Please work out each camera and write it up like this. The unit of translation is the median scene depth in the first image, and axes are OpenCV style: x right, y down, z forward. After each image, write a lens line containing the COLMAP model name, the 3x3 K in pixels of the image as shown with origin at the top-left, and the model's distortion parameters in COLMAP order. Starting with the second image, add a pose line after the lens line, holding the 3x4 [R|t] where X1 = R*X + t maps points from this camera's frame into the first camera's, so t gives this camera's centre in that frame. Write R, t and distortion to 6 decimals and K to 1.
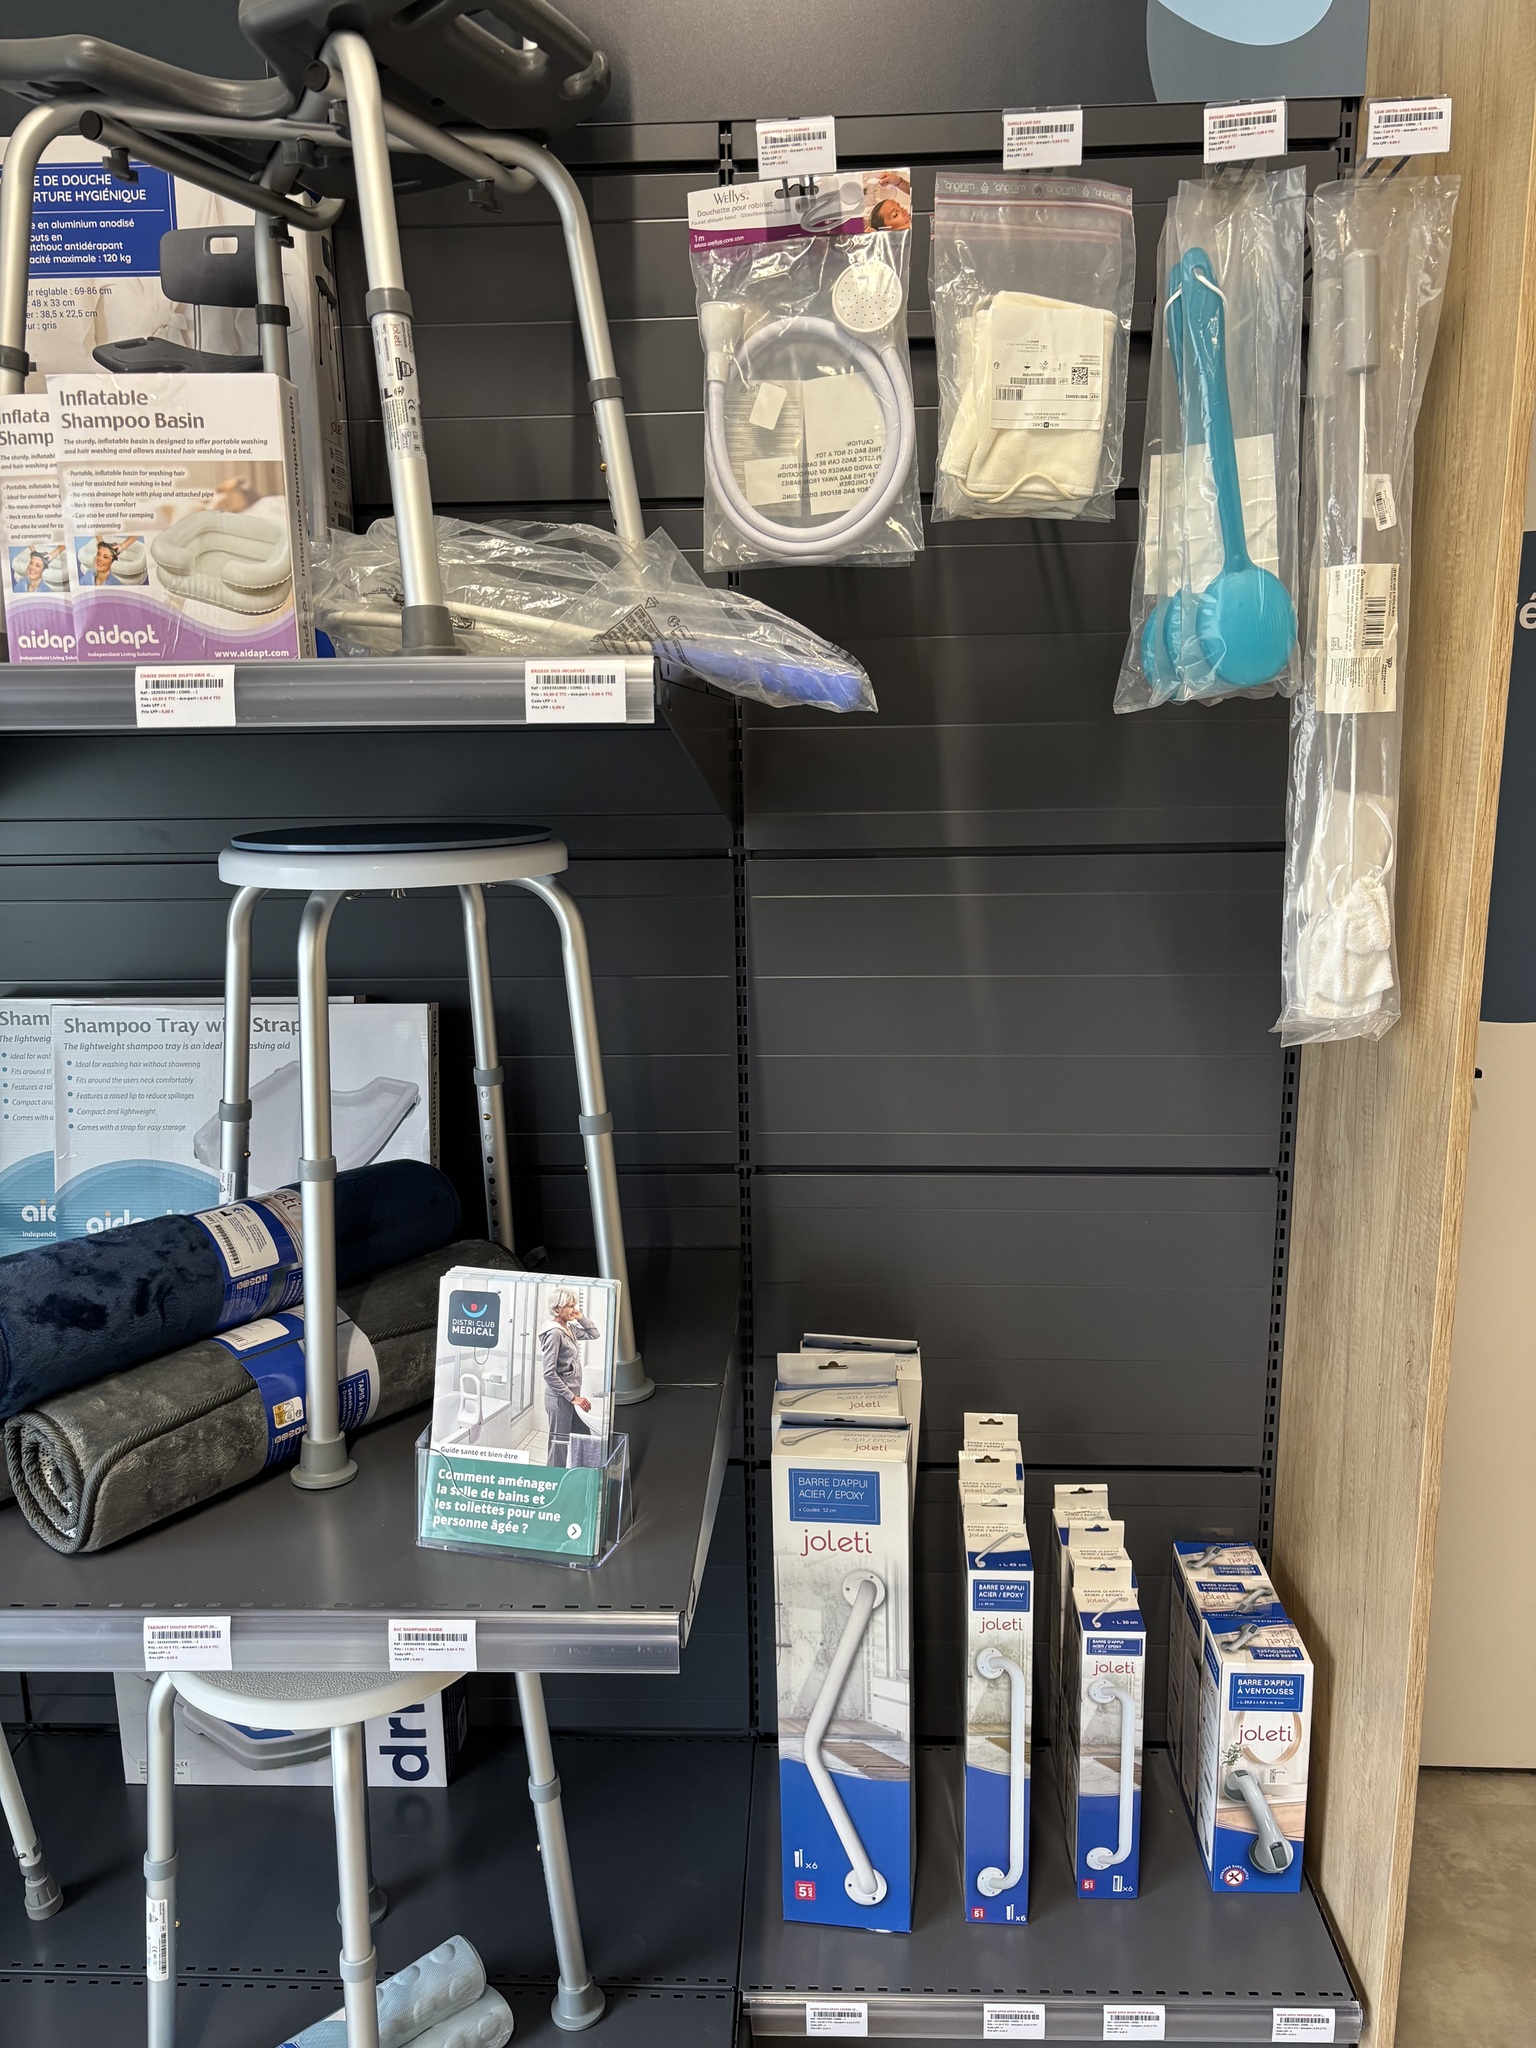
lens RADIAL K [[1543.4, 0, 763.6], [0, 1543.4, 1025.6], [0, 0, 1]] dist [0.043589, -0.048840]
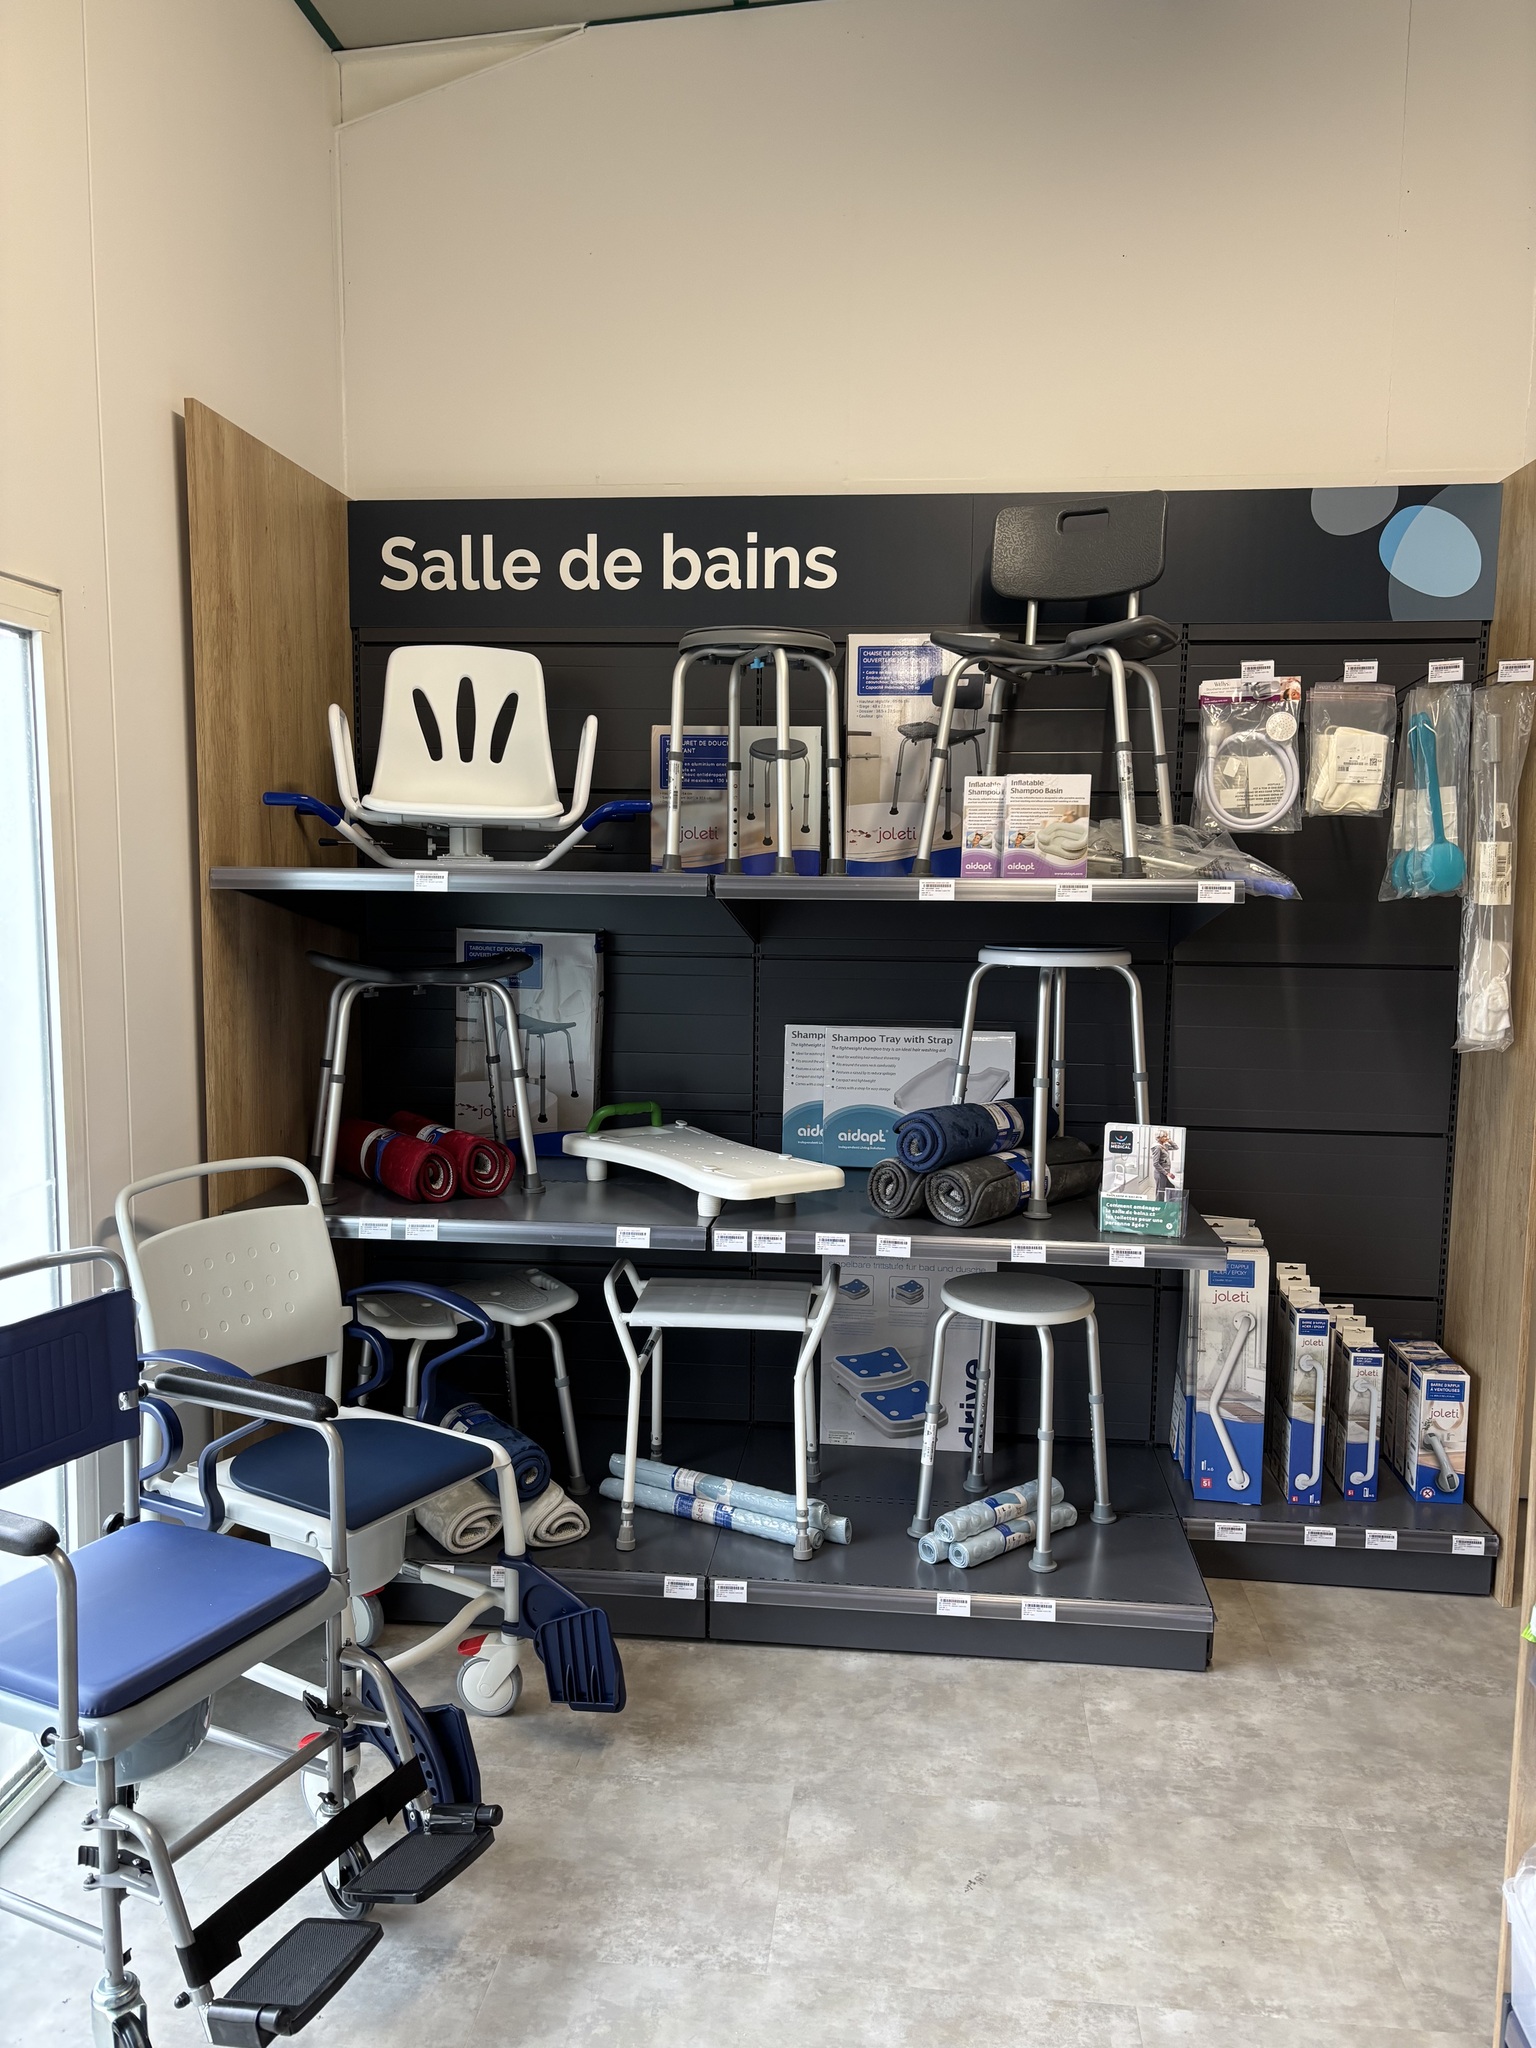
lens RADIAL K [[1543.4, 0, 774.0], [0, 1543.4, 1027.6], [0, 0, 1]] dist [0.043589, -0.048840]
pose [[0.998113, 0.033071, -0.051740, -0.525204], [-0.037788, 0.994947, -0.093017, 0.220696], [0.048403, 0.094797, 0.994319, -1.249219]]
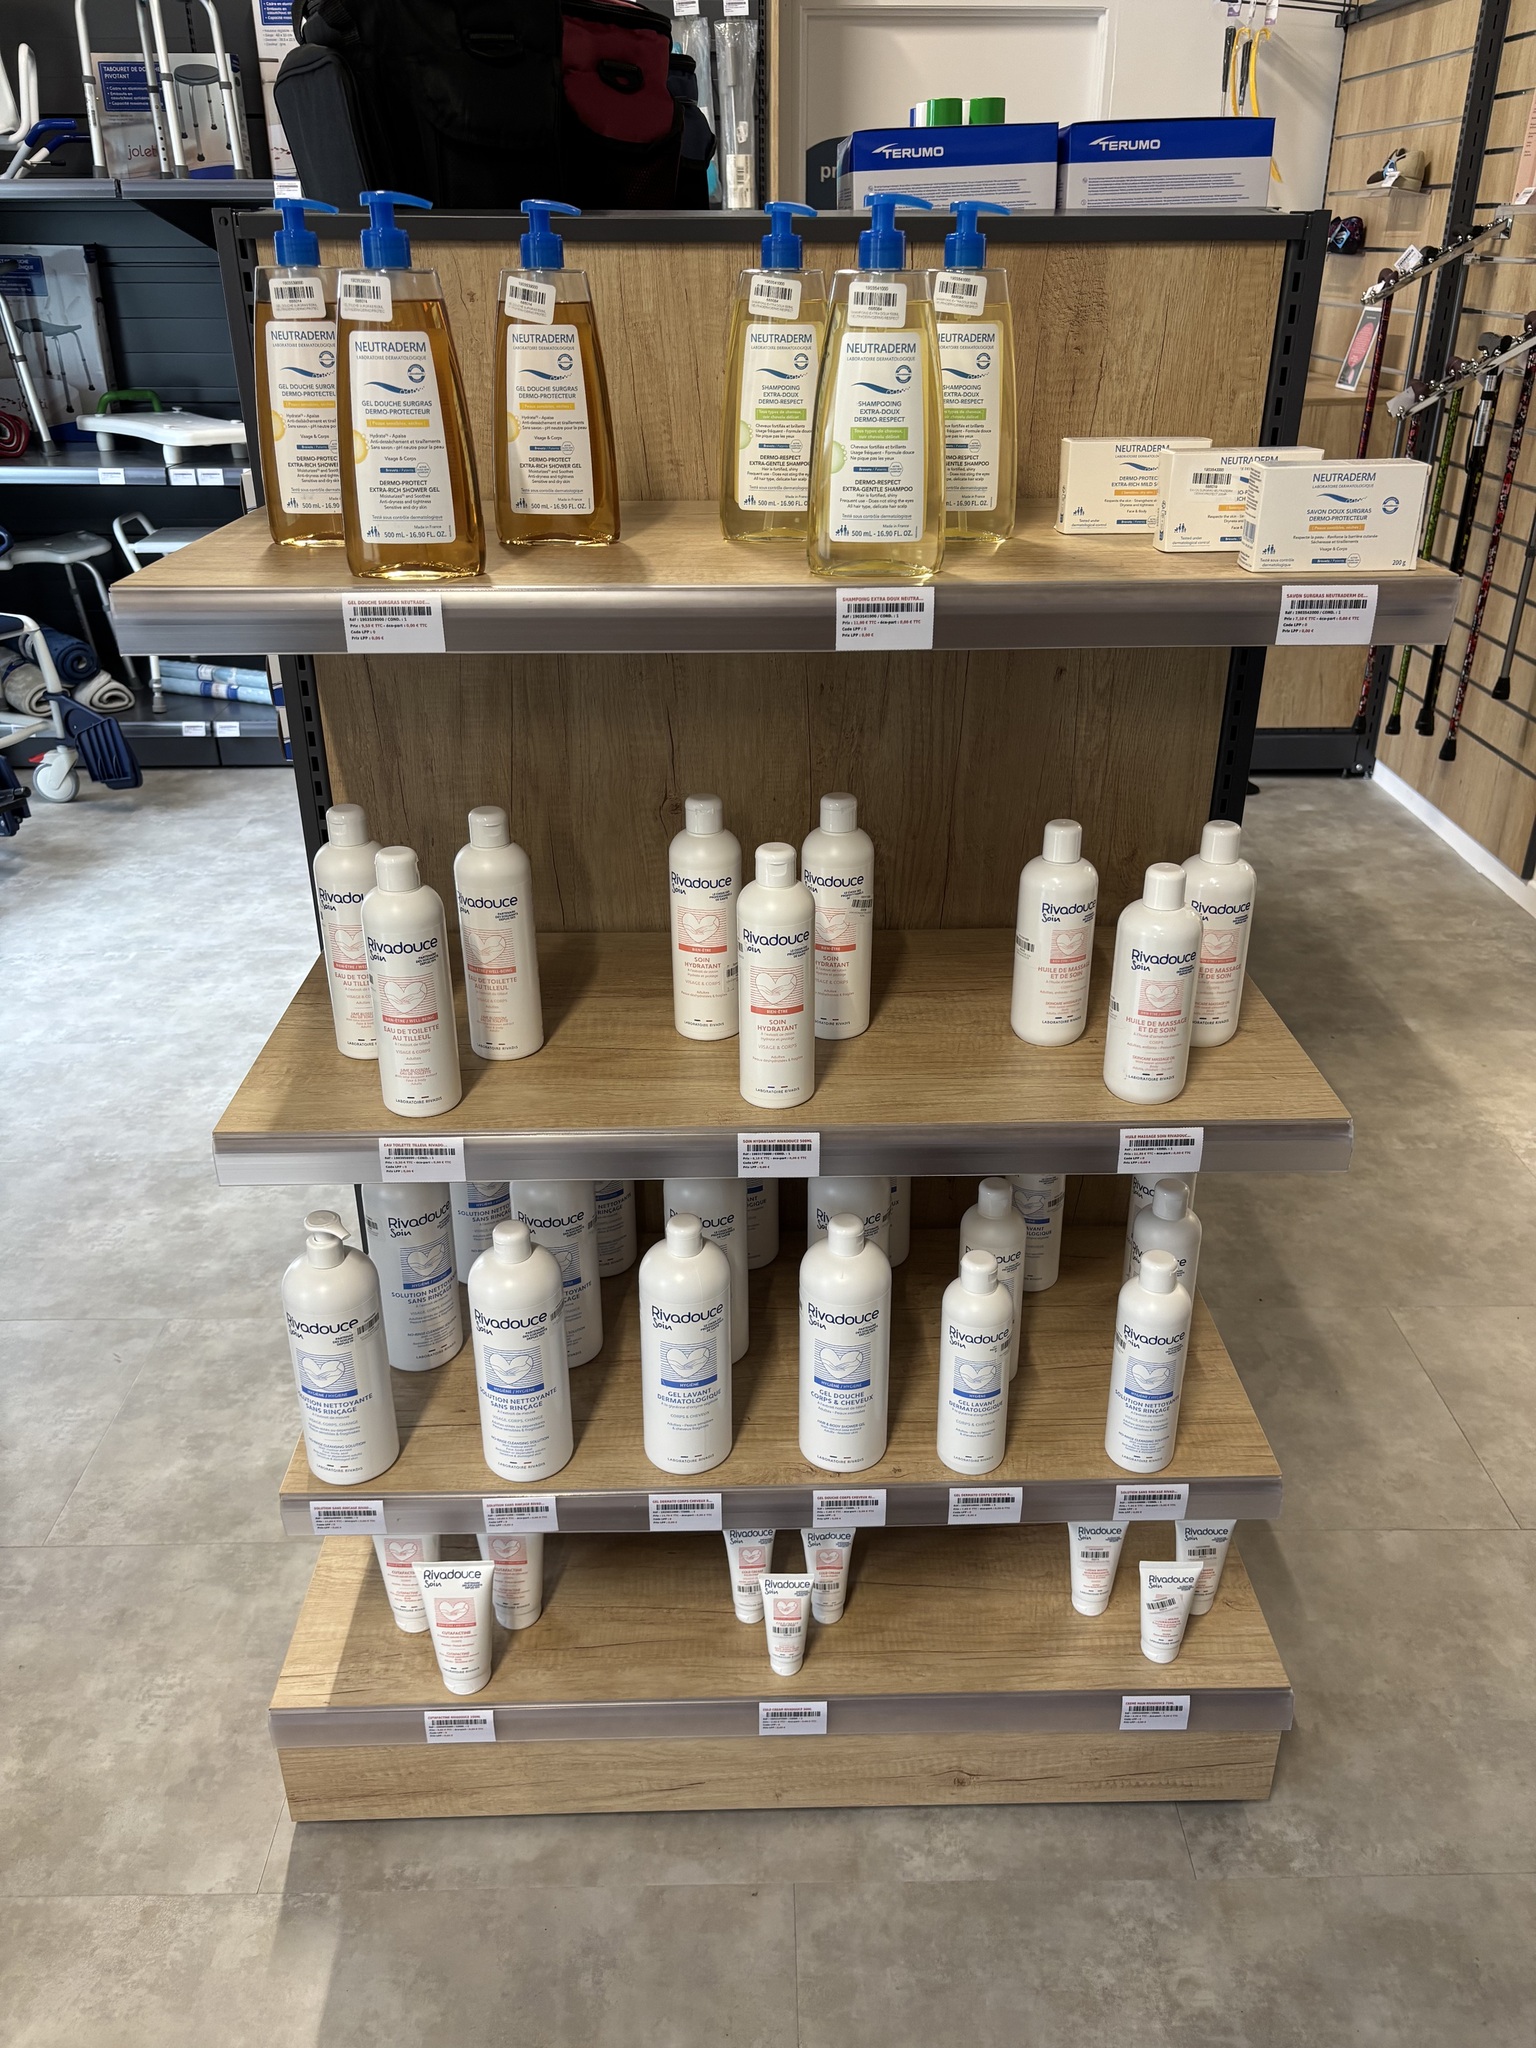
lens RADIAL K [[1543.4, 0, 759.7], [0, 1543.4, 1024.4], [0, 0, 1]] dist [0.043589, -0.048840]
pose [[0.997486, -0.017353, 0.068703, 0.174155], [-0.001803, 0.963020, 0.269424, 0.511855], [-0.070838, -0.268870, 0.960568, -2.331228]]
